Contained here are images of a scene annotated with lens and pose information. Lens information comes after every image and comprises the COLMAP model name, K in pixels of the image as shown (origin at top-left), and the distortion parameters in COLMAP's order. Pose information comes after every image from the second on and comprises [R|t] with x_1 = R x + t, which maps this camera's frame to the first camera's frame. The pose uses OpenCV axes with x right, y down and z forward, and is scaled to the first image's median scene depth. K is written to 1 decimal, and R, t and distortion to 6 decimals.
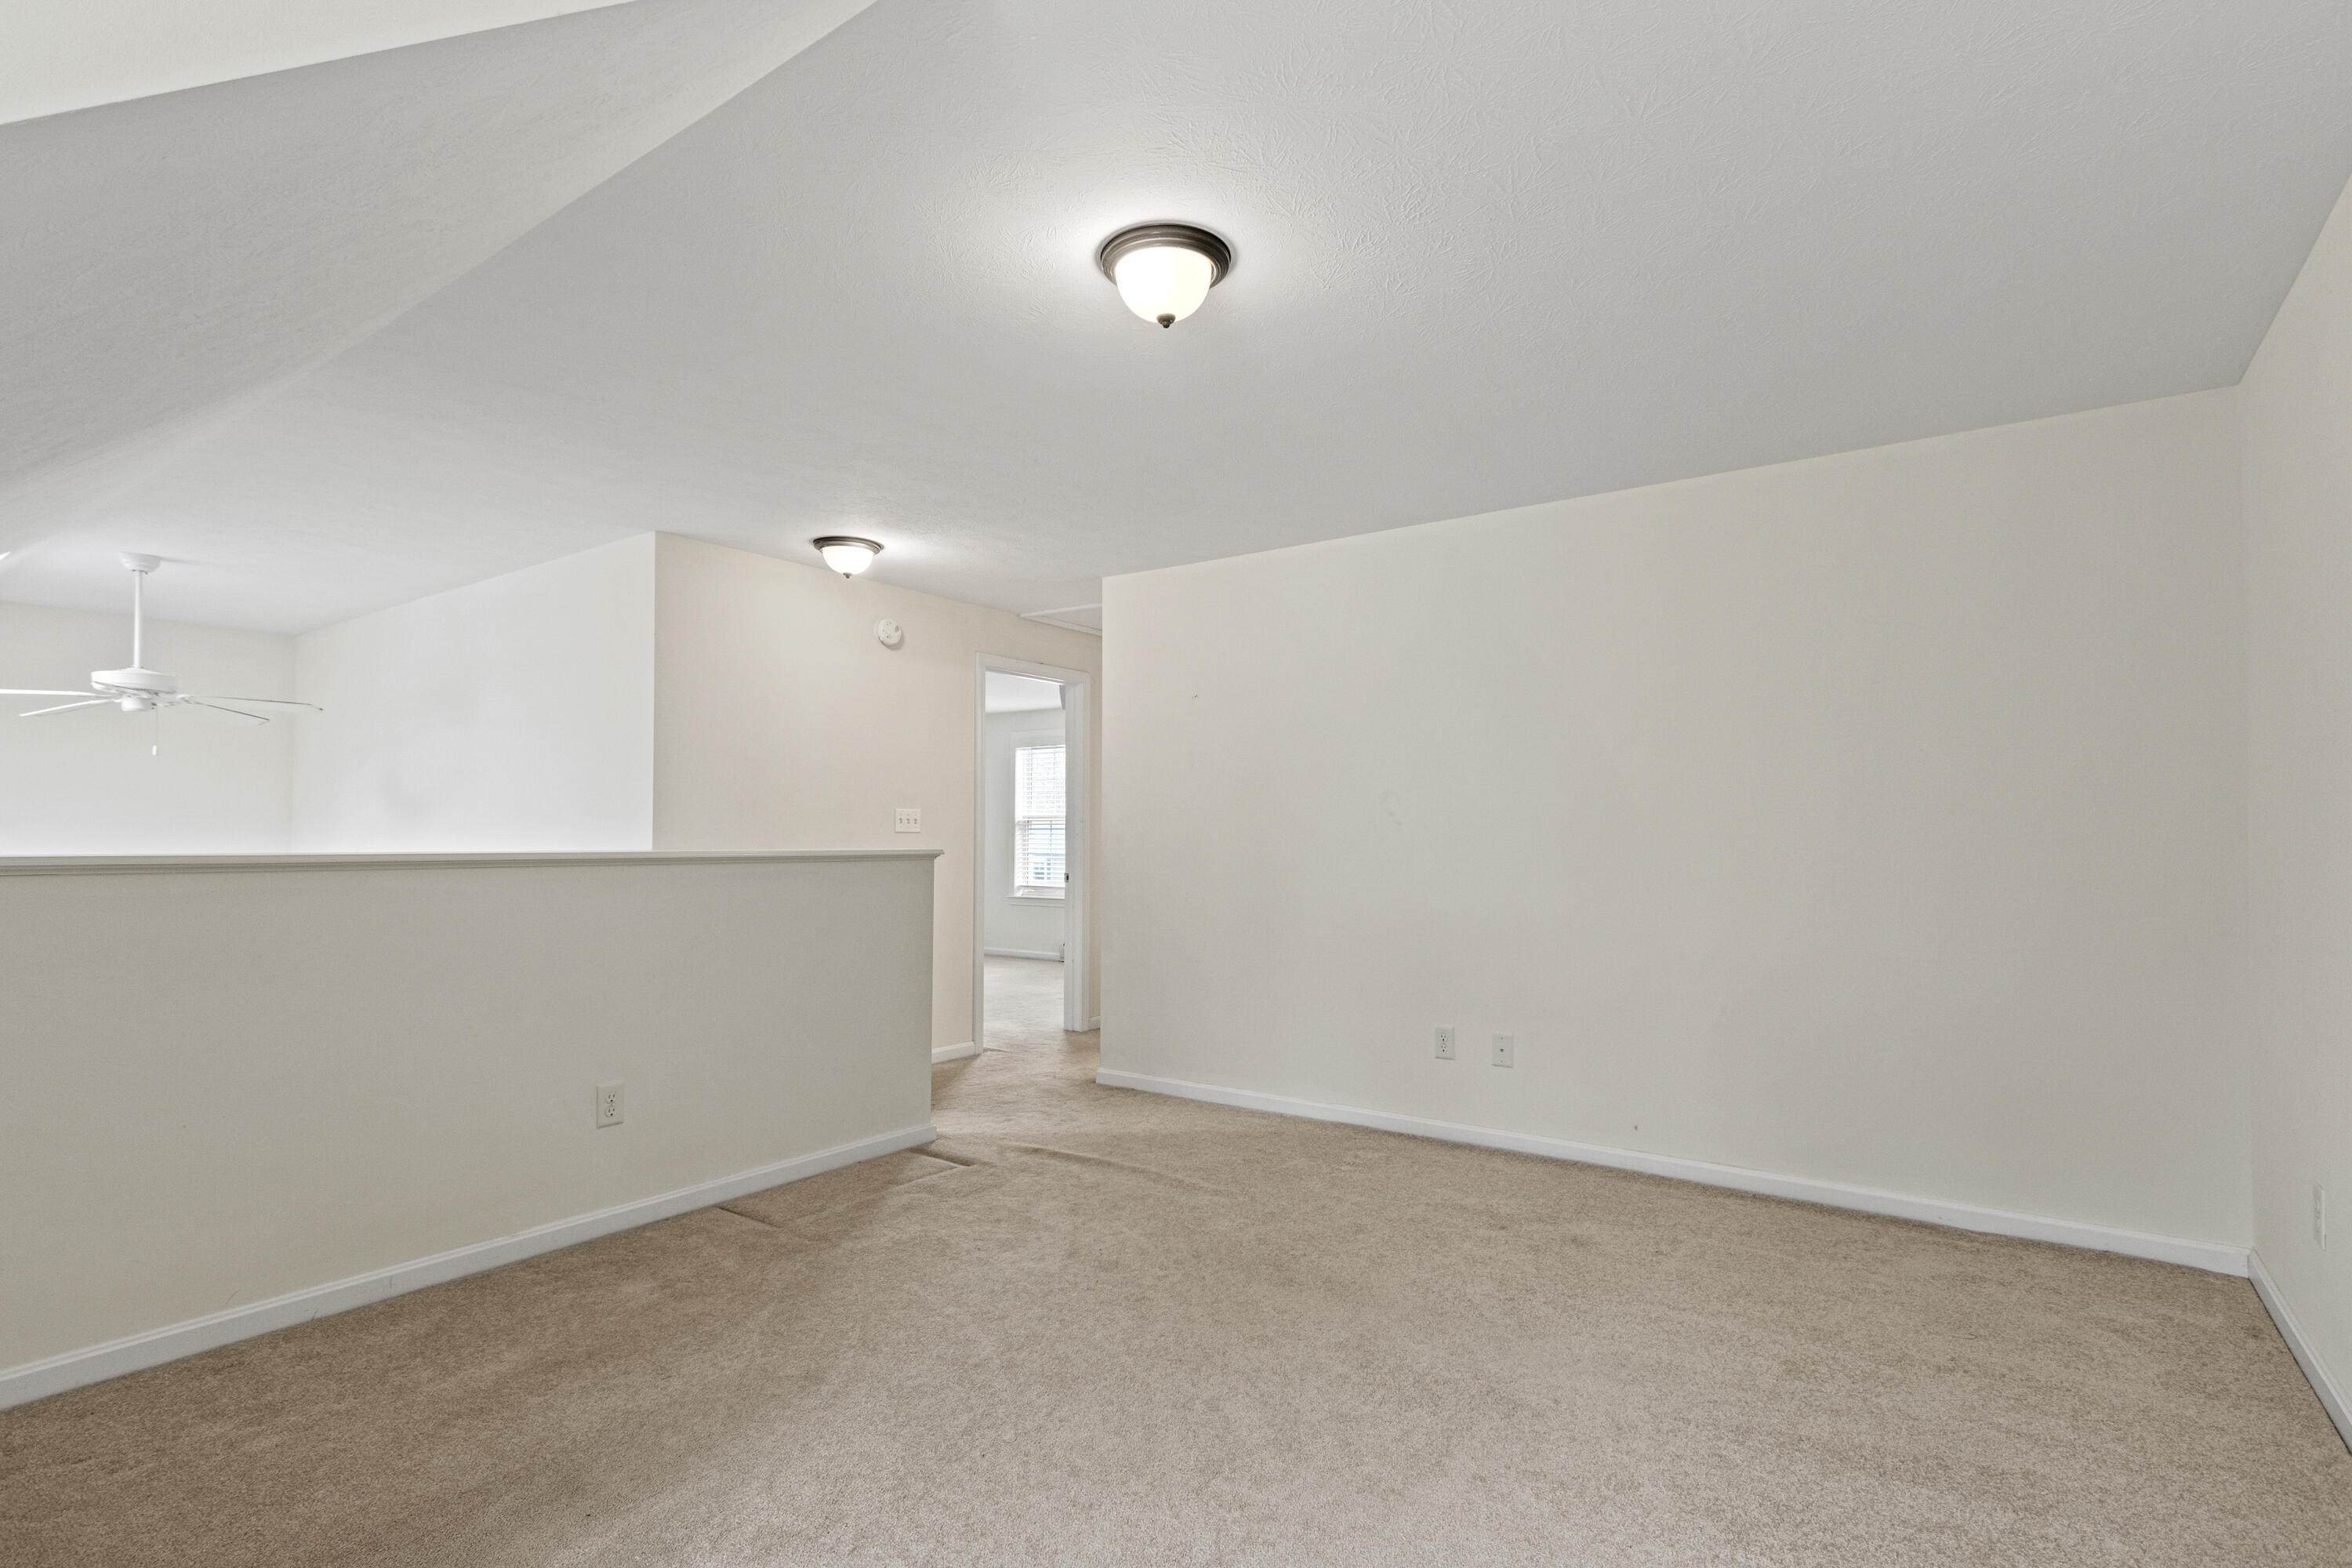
lens RADIAL K [[1126.8, 0, 1182.1], [0, 1126.8, 816.1], [0, 0, 1]] dist [-0.002606, -0.001770]
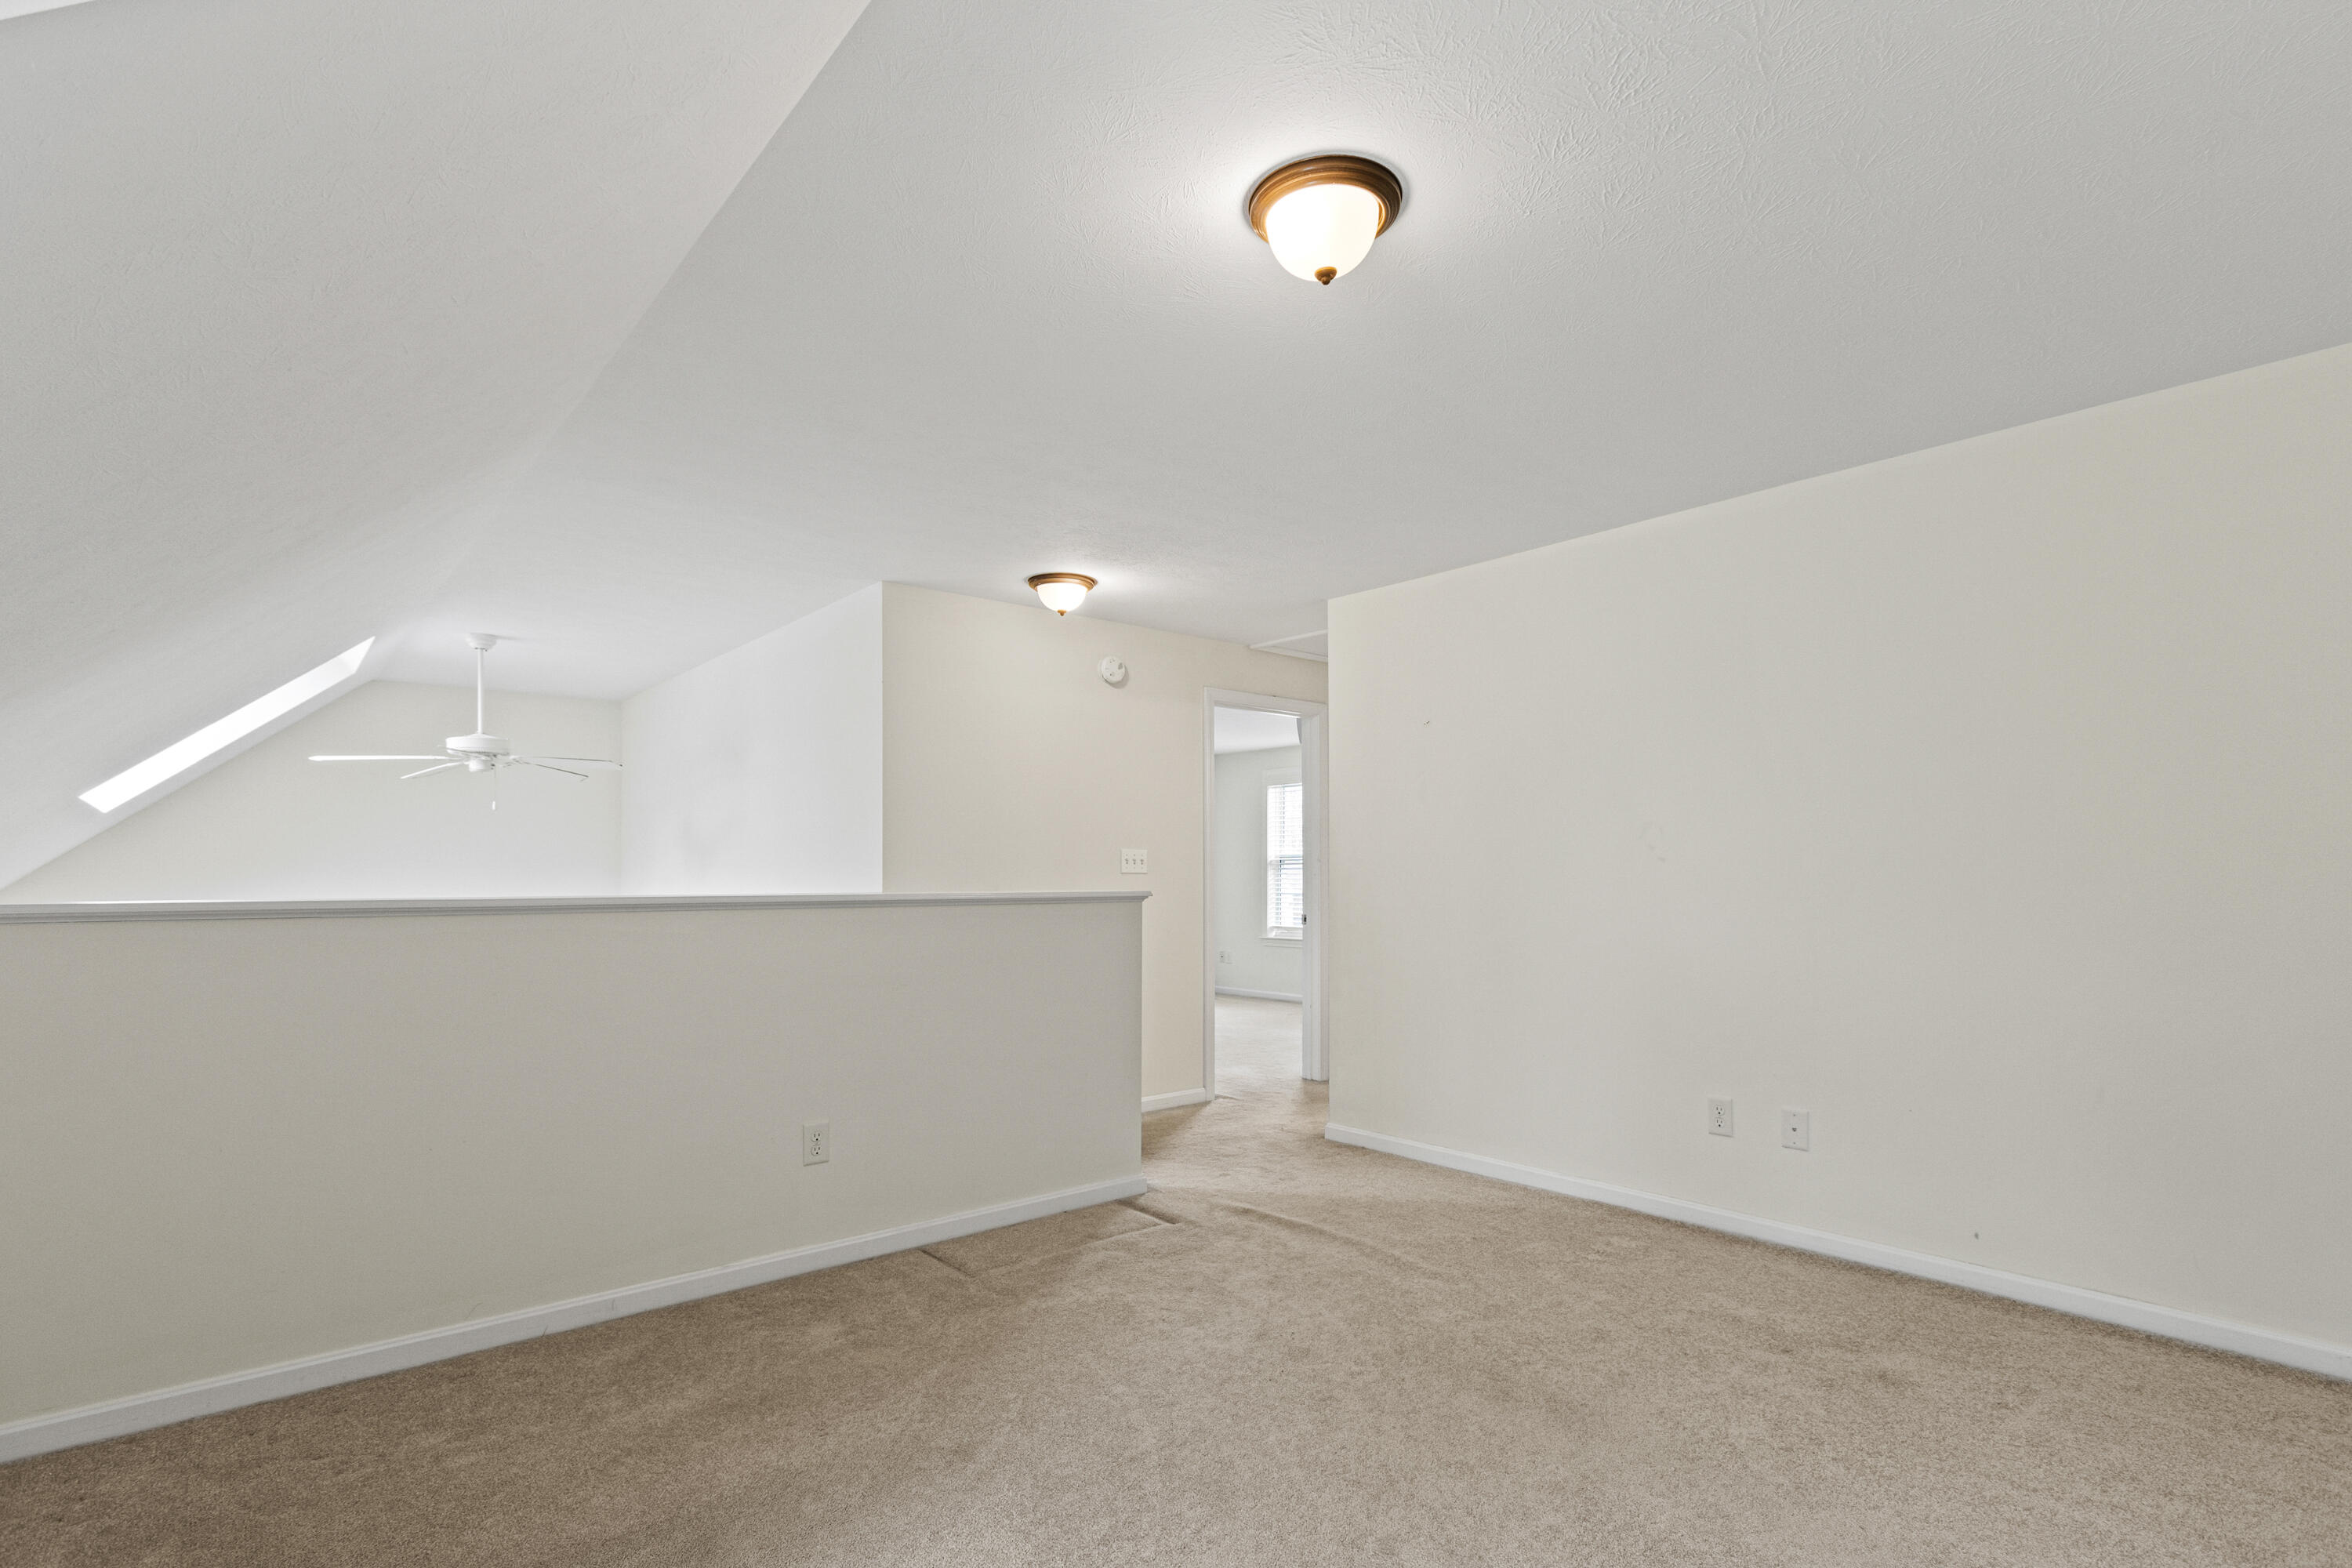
lens RADIAL K [[1124.9, 0, 1175.8], [0, 1124.9, 865.4], [0, 0, 1]] dist [0.001064, -0.003163]
pose [[0.968609, -0.007817, -0.248465, 0.062161], [0.010046, 0.999920, 0.007707, 0.000811], [0.248384, -0.009961, 0.968610, 0.101704]]
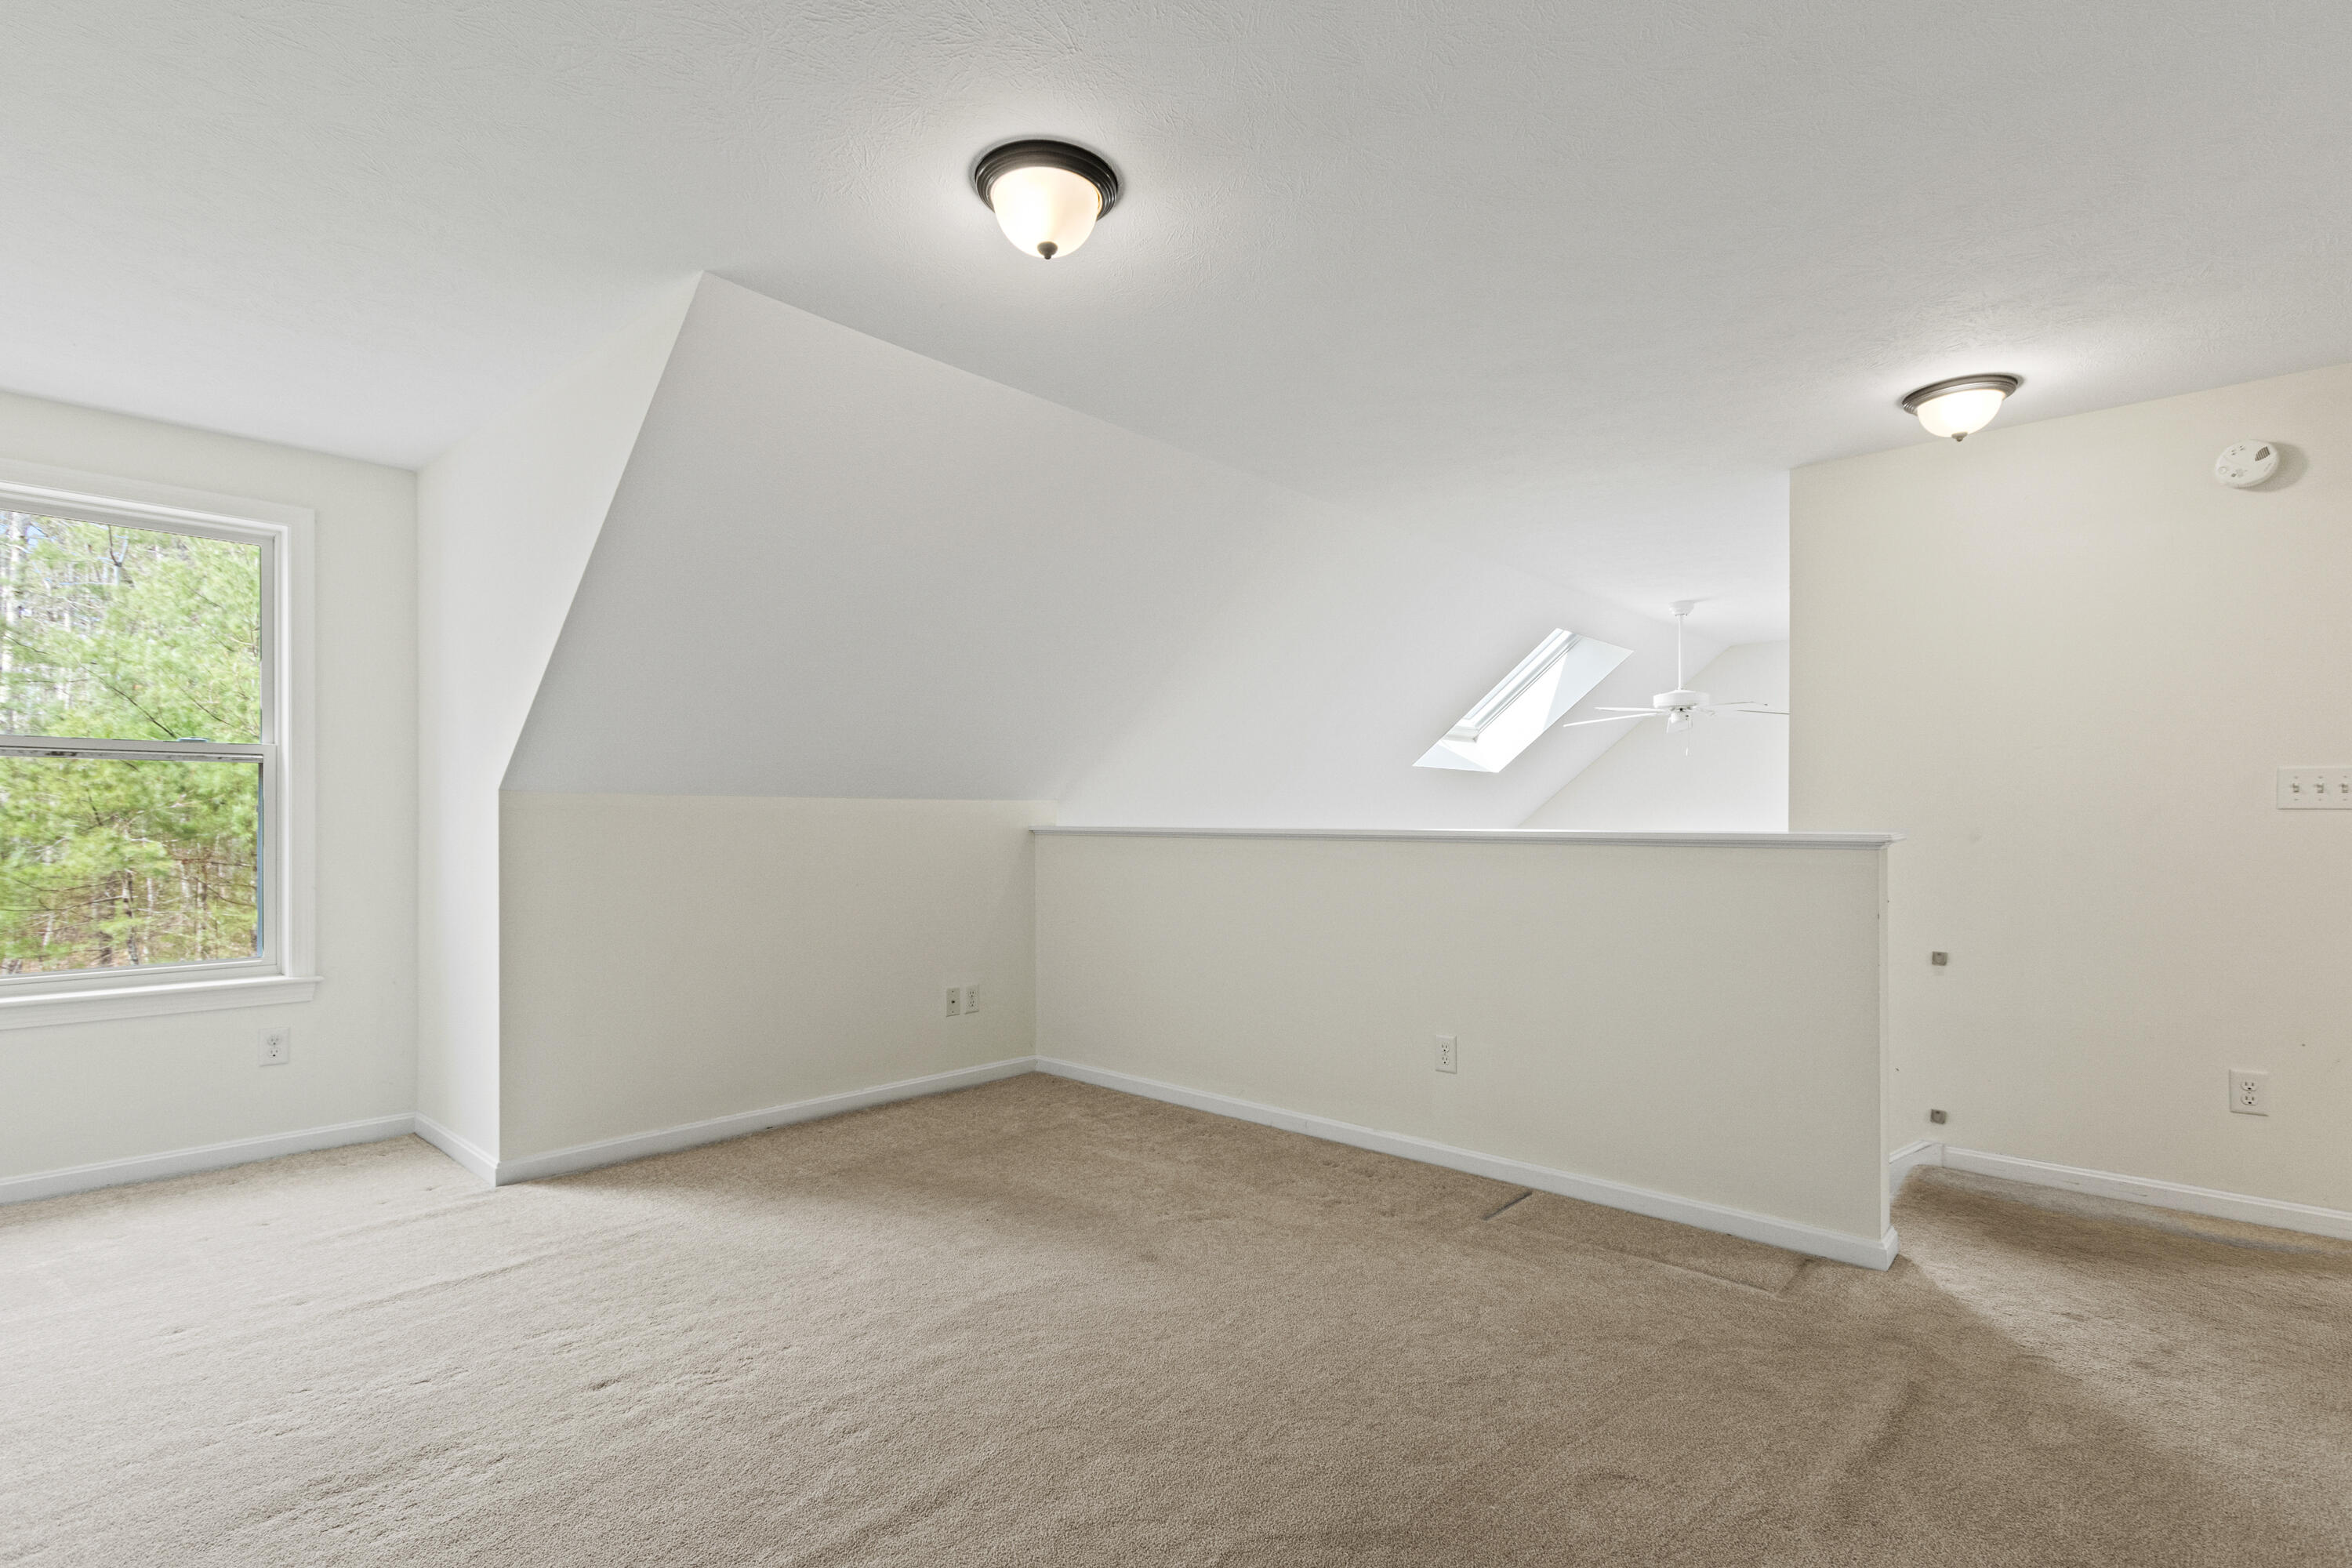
lens RADIAL K [[1079.7, 0, 1168.7], [0, 1079.7, 820.4], [0, 0, 1]] dist [-0.001584, -0.000305]
pose [[-0.121101, 0.000497, -0.992640, 0.614747], [0.018098, 0.999835, -0.001707, 0.019387], [0.992475, -0.018172, -0.121090, 0.879412]]
